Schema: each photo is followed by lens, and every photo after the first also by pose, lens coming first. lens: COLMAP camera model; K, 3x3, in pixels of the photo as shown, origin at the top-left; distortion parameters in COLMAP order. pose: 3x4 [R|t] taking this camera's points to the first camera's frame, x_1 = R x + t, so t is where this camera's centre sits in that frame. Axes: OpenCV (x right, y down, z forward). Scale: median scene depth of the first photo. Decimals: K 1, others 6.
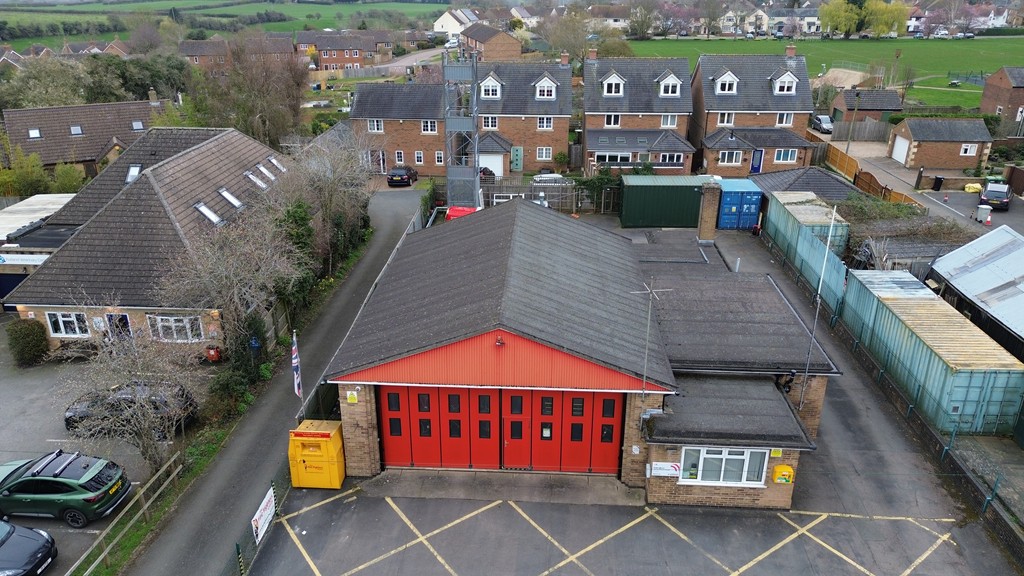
lens RADIAL K [[721.3, 0, 512.0], [0, 721.3, 287.0], [0, 0, 1]] dist [0.077045, -0.073708]
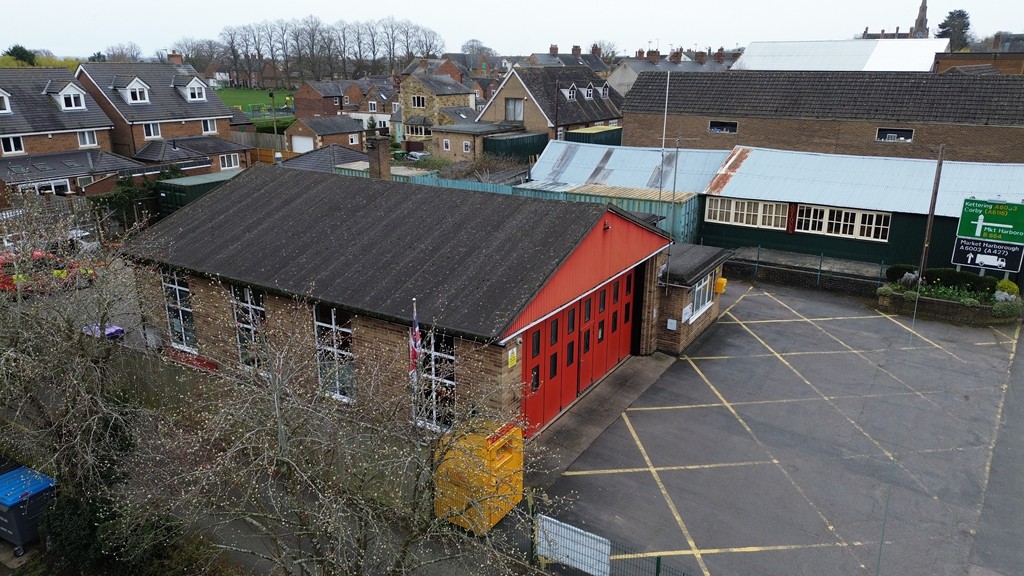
lens RADIAL K [[721.3, 0, 513.2], [0, 721.3, 284.1], [0, 0, 1]] dist [0.077045, -0.073708]
pose [[0.477805, -0.260602, 0.838921, -0.508758], [0.342535, 0.934664, 0.095254, 0.011940], [-0.808933, 0.241846, 0.535853, 0.391721]]
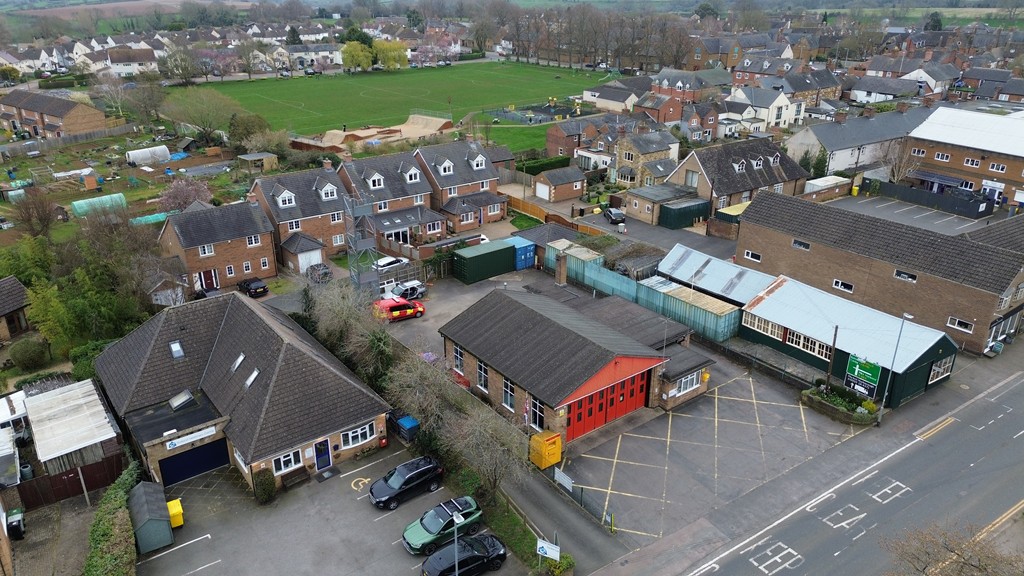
lens RADIAL K [[721.3, 0, 513.5], [0, 721.3, 284.6], [0, 0, 1]] dist [0.077045, -0.073708]
pose [[0.759189, -0.254586, 0.599014, -0.926022], [0.255081, 0.963085, 0.086030, -0.257051], [-0.598803, 0.087484, 0.796104, -0.354681]]
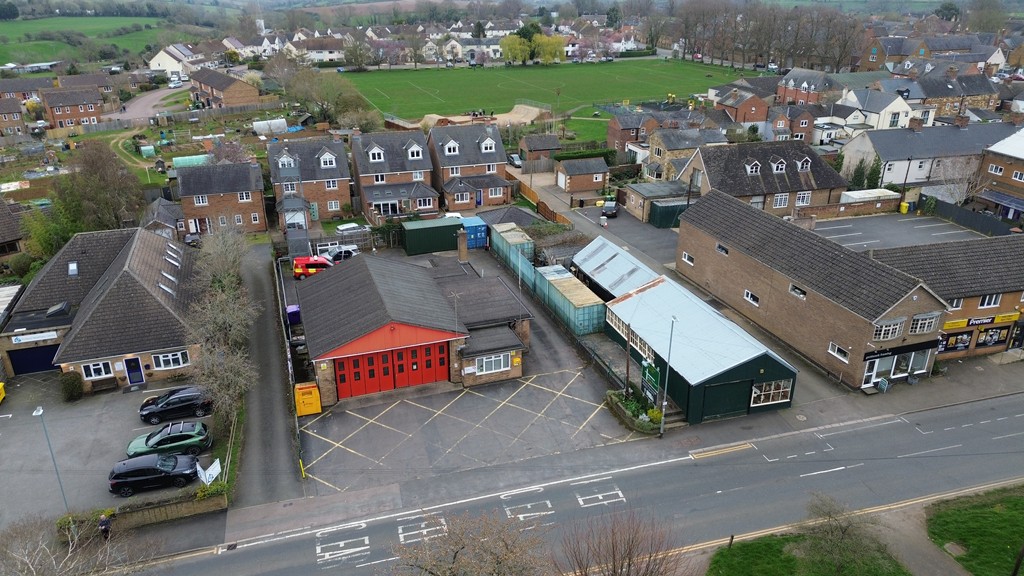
lens RADIAL K [[721.3, 0, 514.3], [0, 721.3, 284.0], [0, 0, 1]] dist [0.077045, -0.073708]
pose [[0.923979, -0.149649, 0.351949, -0.268594], [0.150699, 0.988274, 0.024582, -0.034446], [-0.351501, 0.030325, 0.935696, -0.760157]]
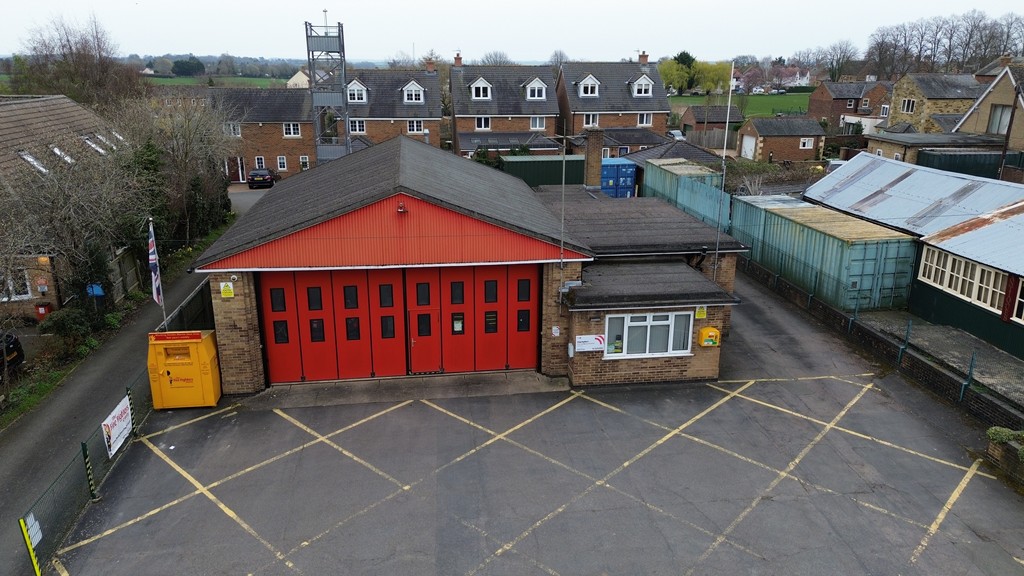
lens RADIAL K [[721.3, 0, 513.0], [0, 721.3, 287.5], [0, 0, 1]] dist [0.077045, -0.073708]
pose [[0.981155, -0.055282, 0.185147, -0.032494], [0.073359, 0.993030, -0.092252, 0.162591], [-0.178757, 0.104096, 0.978371, 0.069506]]
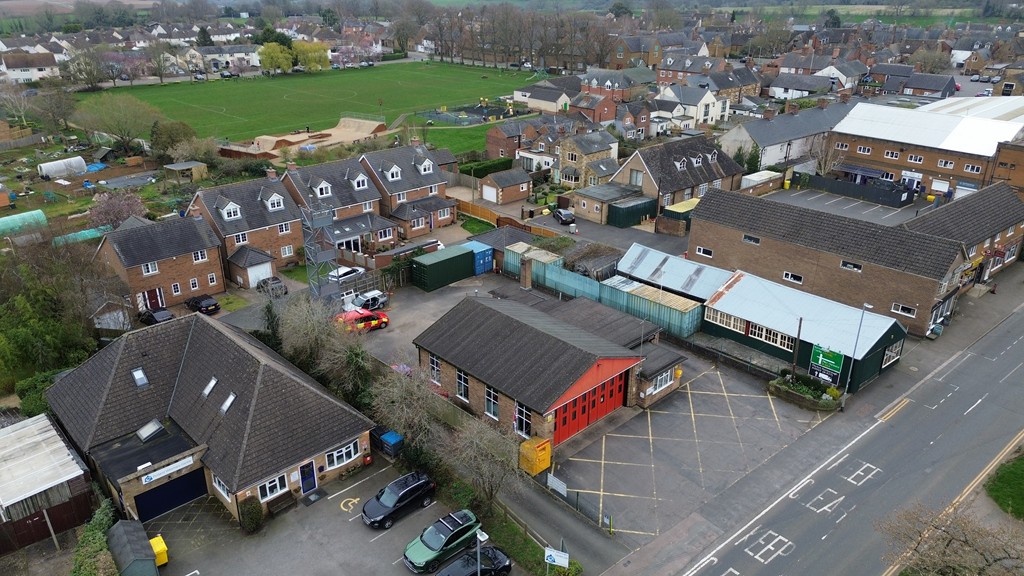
lens RADIAL K [[721.3, 0, 513.4], [0, 721.3, 283.8], [0, 0, 1]] dist [0.077045, -0.073708]
pose [[0.680679, -0.287392, 0.673856, -0.995528], [0.286710, 0.950973, 0.115967, -0.302660], [-0.674147, 0.114265, 0.729705, -0.289366]]
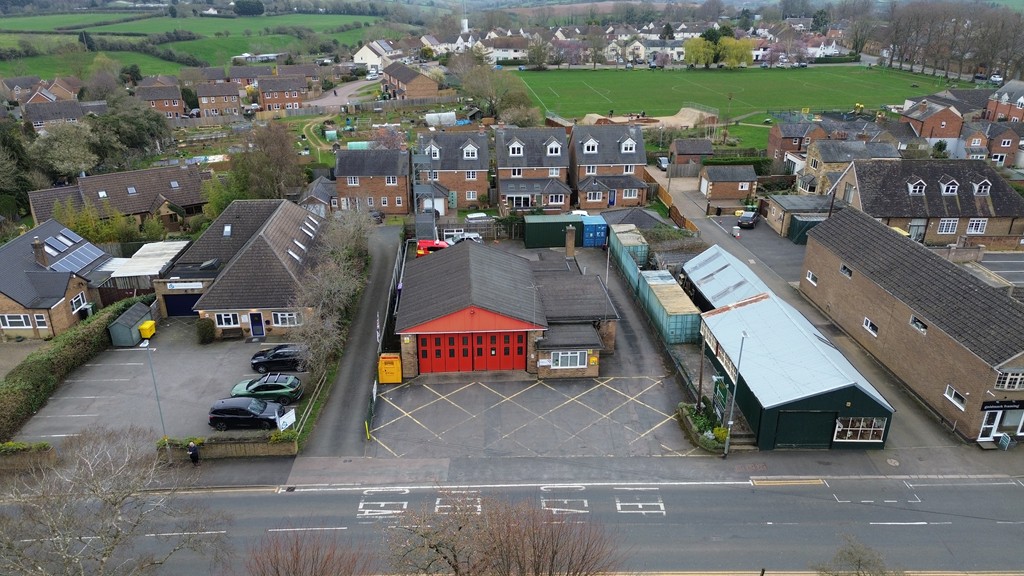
lens RADIAL K [[721.3, 0, 513.5], [0, 721.3, 285.8], [0, 0, 1]] dist [0.077045, -0.073708]
pose [[0.991554, -0.047291, 0.120769, -0.099784], [0.047554, 0.998868, 0.000706, -0.001371], [-0.120666, 0.005043, 0.992680, -0.814148]]
